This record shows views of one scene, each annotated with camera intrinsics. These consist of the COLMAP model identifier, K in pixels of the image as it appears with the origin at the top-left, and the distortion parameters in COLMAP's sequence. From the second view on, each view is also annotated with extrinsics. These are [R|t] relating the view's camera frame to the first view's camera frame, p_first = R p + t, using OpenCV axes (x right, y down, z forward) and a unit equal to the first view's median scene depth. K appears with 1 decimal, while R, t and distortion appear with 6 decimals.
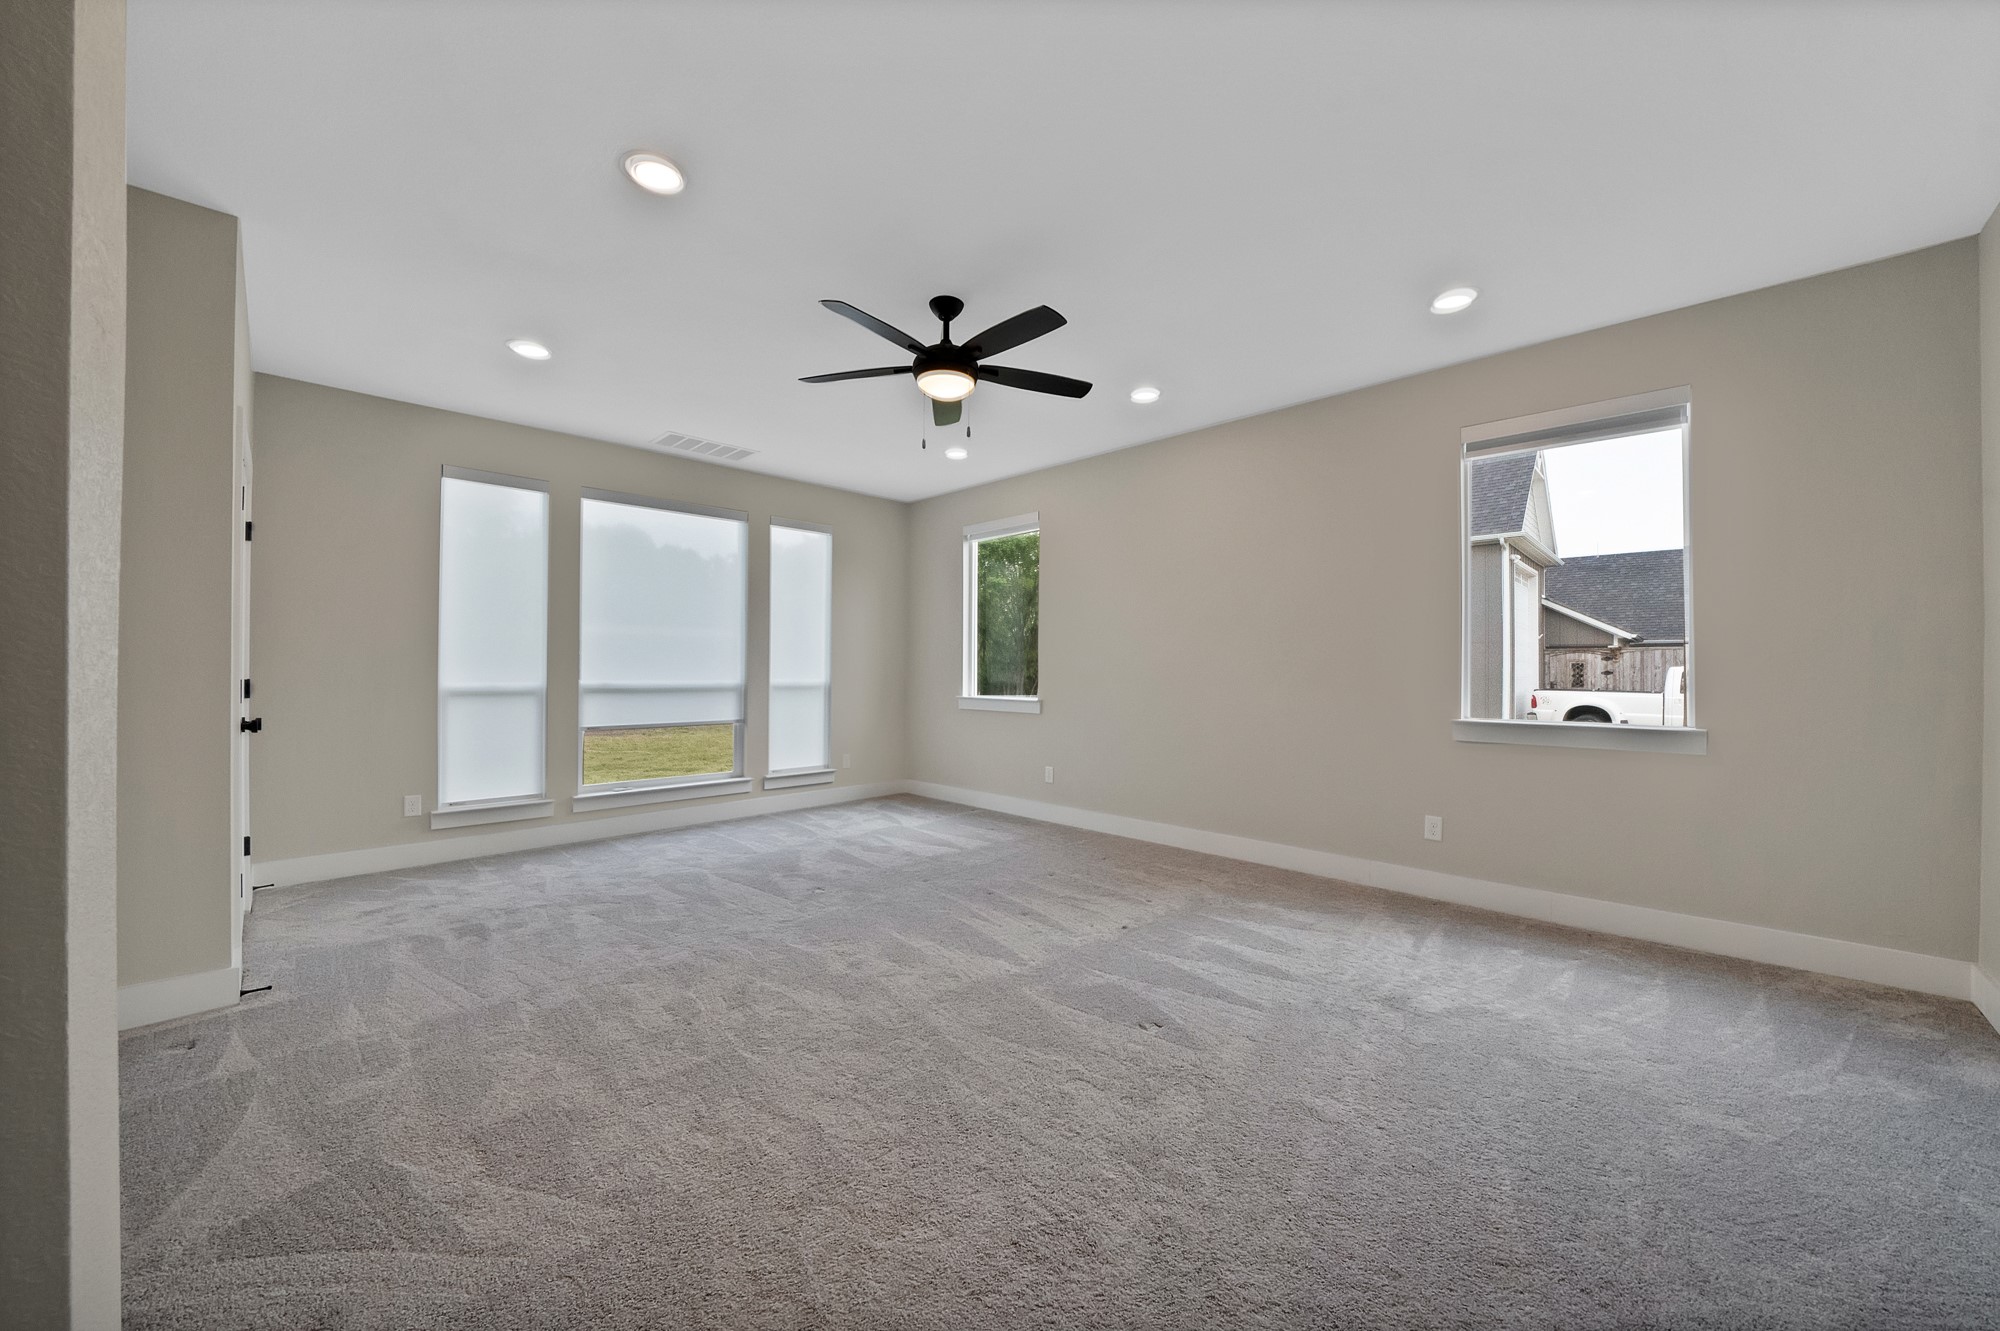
lens RADIAL K [[723.1, 0, 1004.7], [0, 723.1, 664.0], [0, 0, 1]] dist [-0.023466, 0.000042]
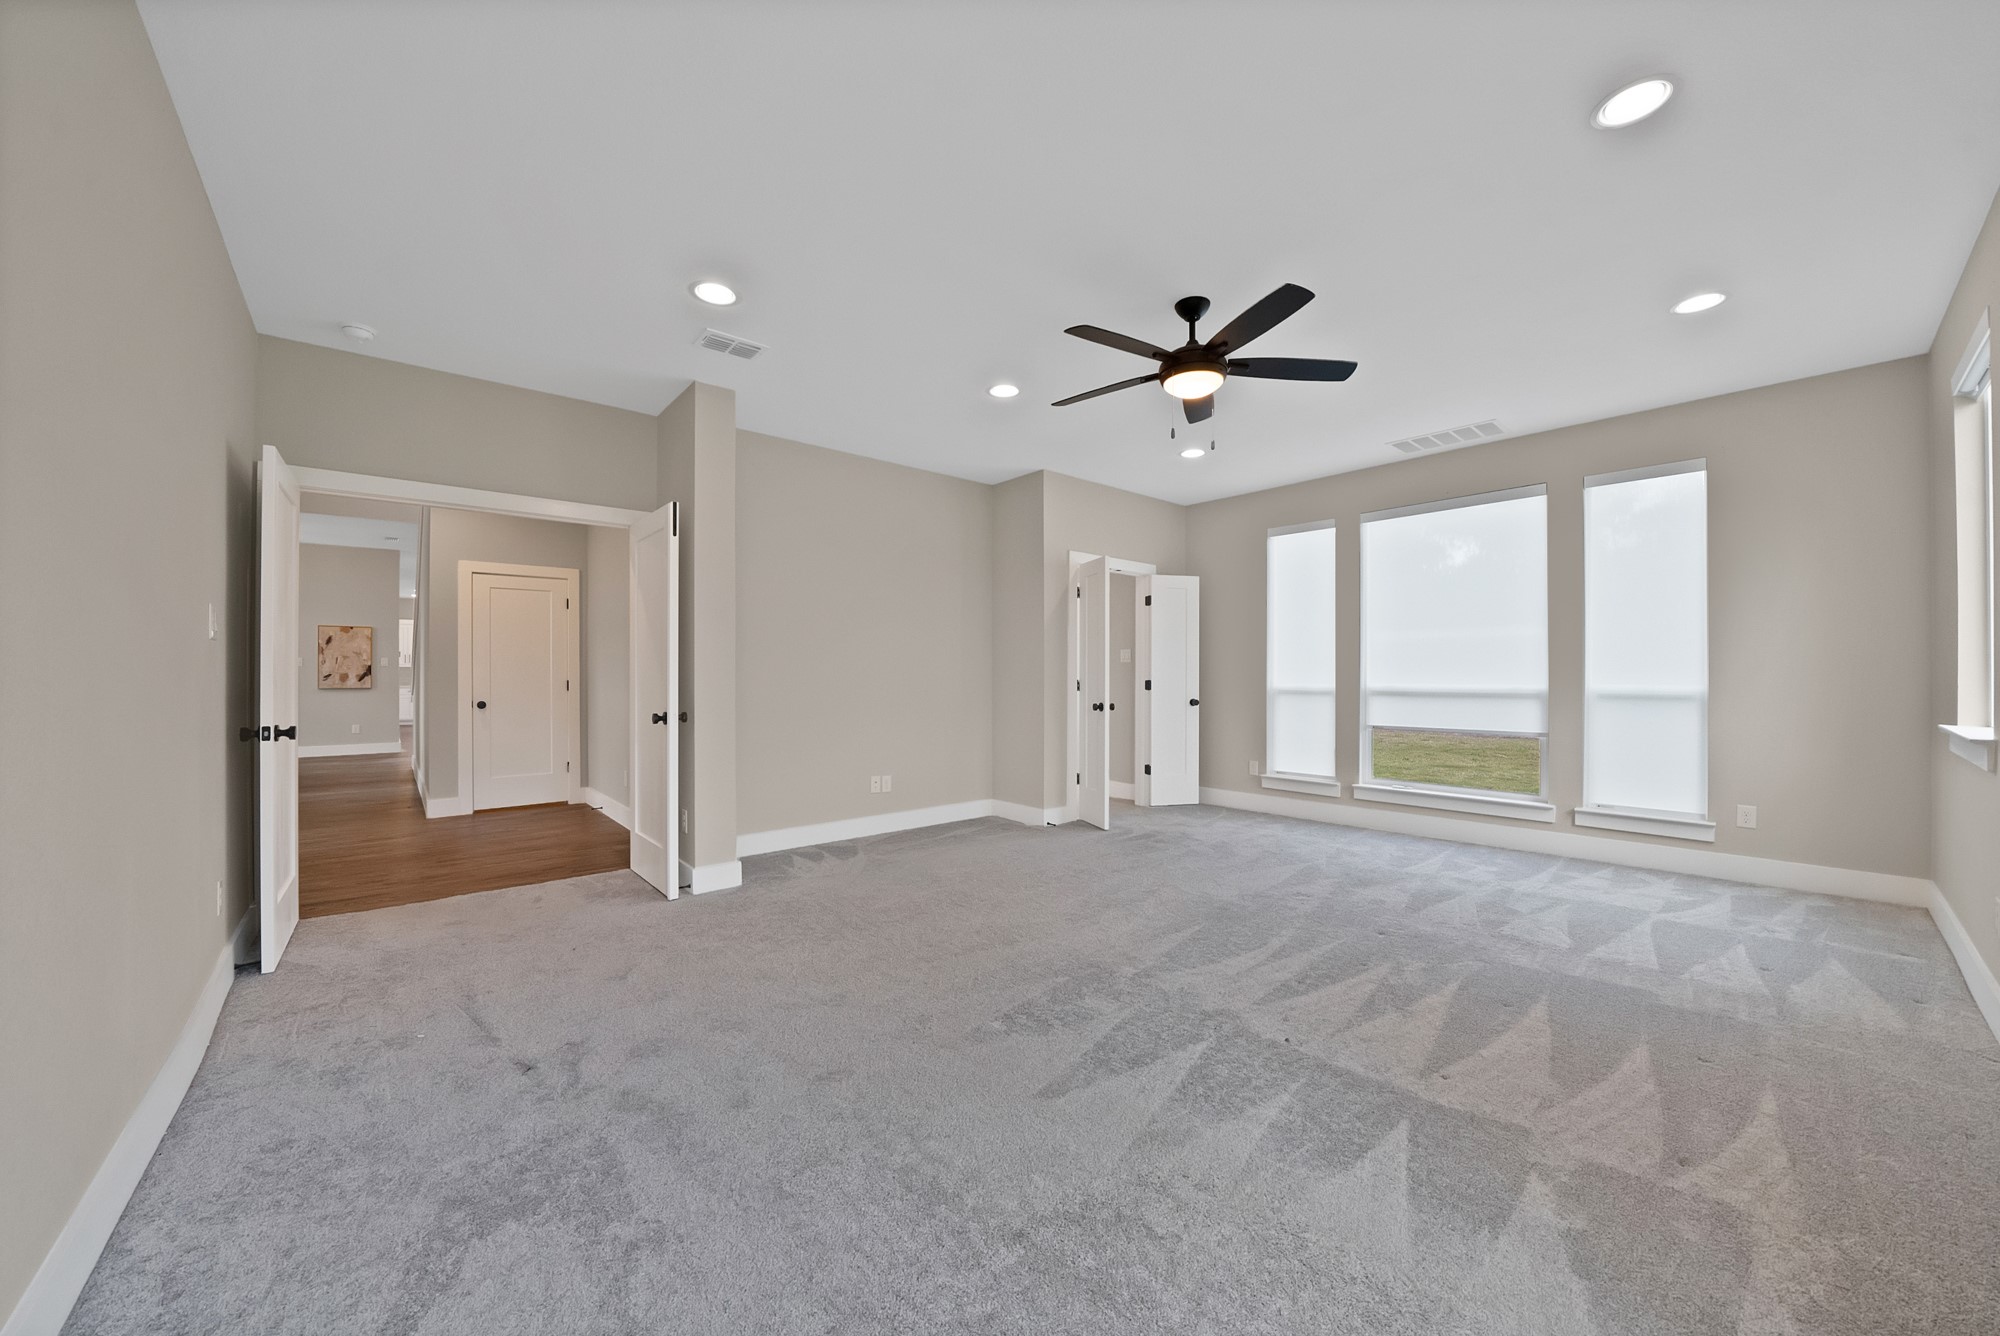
lens RADIAL K [[716.7, 0, 1000.0], [0, 716.7, 668.0], [0, 0, 1]] dist [-0.027198, 0.003392]
pose [[-0.065303, -0.013491, -0.997774, 0.475650], [0.009055, 0.999859, -0.014112, 0.007198], [0.997824, -0.009956, -0.065171, 0.414339]]
